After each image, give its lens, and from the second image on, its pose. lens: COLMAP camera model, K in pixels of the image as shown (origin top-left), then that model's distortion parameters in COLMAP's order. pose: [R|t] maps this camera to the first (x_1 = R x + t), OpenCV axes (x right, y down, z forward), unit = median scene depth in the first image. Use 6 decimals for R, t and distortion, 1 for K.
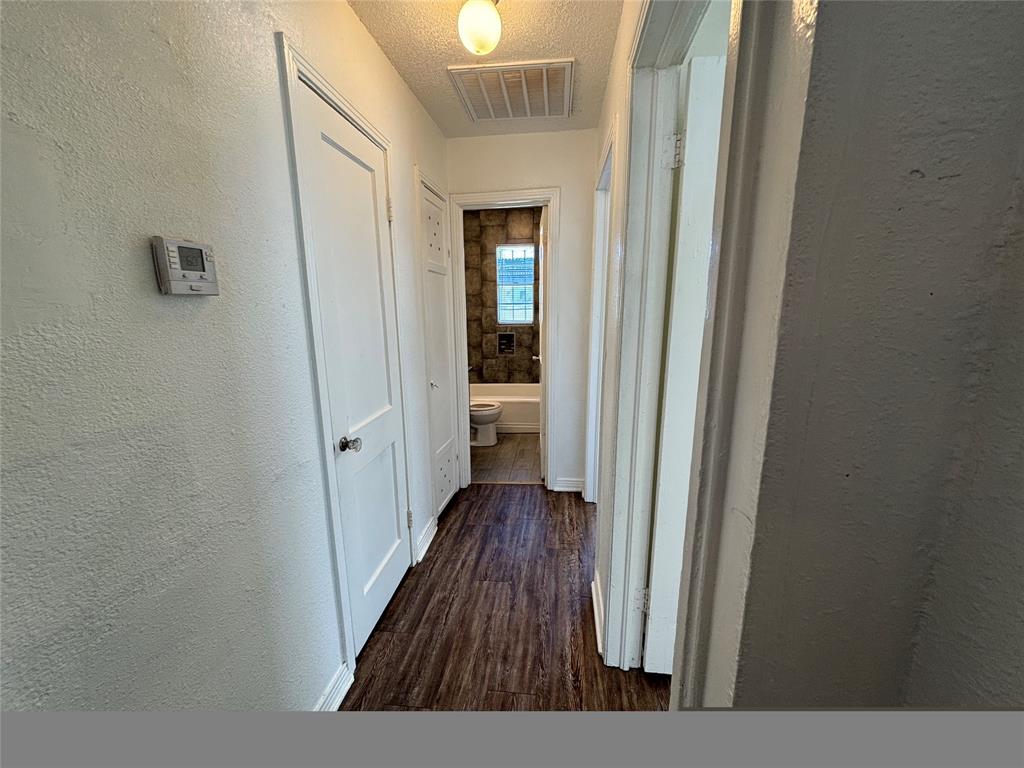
lens RADIAL K [[408.2, 0, 509.8], [0, 408.2, 385.4], [0, 0, 1]] dist [0.001687, 0.000064]
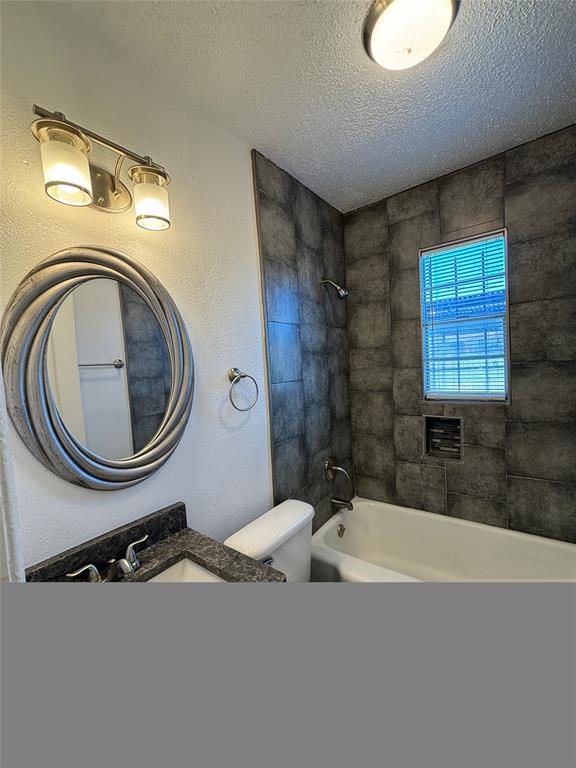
lens RADIAL K [[306.2, 0, 288.1], [0, 306.2, 383.0], [0, 0, 1]] dist [0.001687, 0.000064]
pose [[0.876116, -0.012184, -0.481946, 0.007127], [-0.051089, 0.991705, -0.117945, -0.115388], [0.479385, 0.127955, 0.868226, 0.574787]]
